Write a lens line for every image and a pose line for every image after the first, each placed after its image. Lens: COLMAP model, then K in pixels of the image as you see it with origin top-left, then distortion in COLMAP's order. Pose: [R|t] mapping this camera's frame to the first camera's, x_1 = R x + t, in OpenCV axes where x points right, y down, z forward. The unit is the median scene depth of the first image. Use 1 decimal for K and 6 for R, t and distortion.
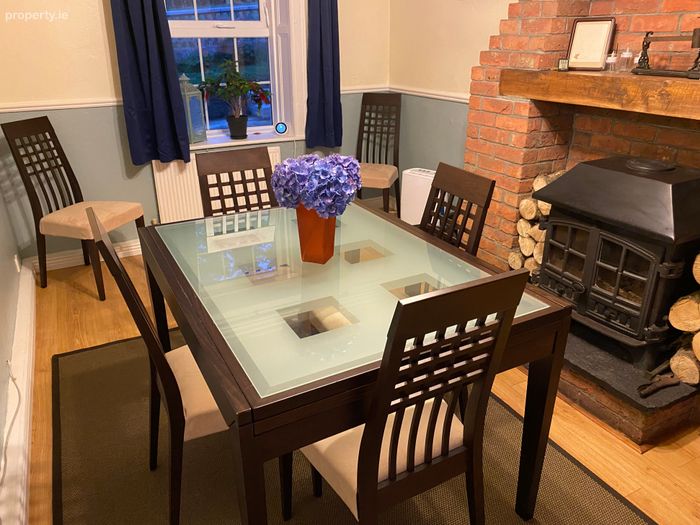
lens RADIAL K [[535.7, 0, 353.3], [0, 535.7, 263.4], [0, 0, 1]] dist [-0.005955, 0.002767]
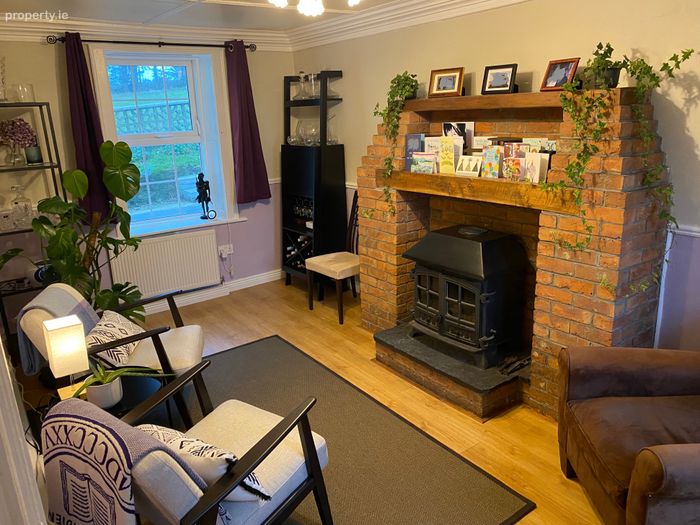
lens RADIAL K [[535.7, 0, 348.9], [0, 535.7, 259.1], [0, 0, 1]] dist [-0.005955, 0.002767]
pose [[0.989647, -0.064060, 0.128437, 0.010184], [0.081119, 0.987881, -0.132326, 0.066079], [-0.118404, 0.141375, 0.982850, -0.429931]]
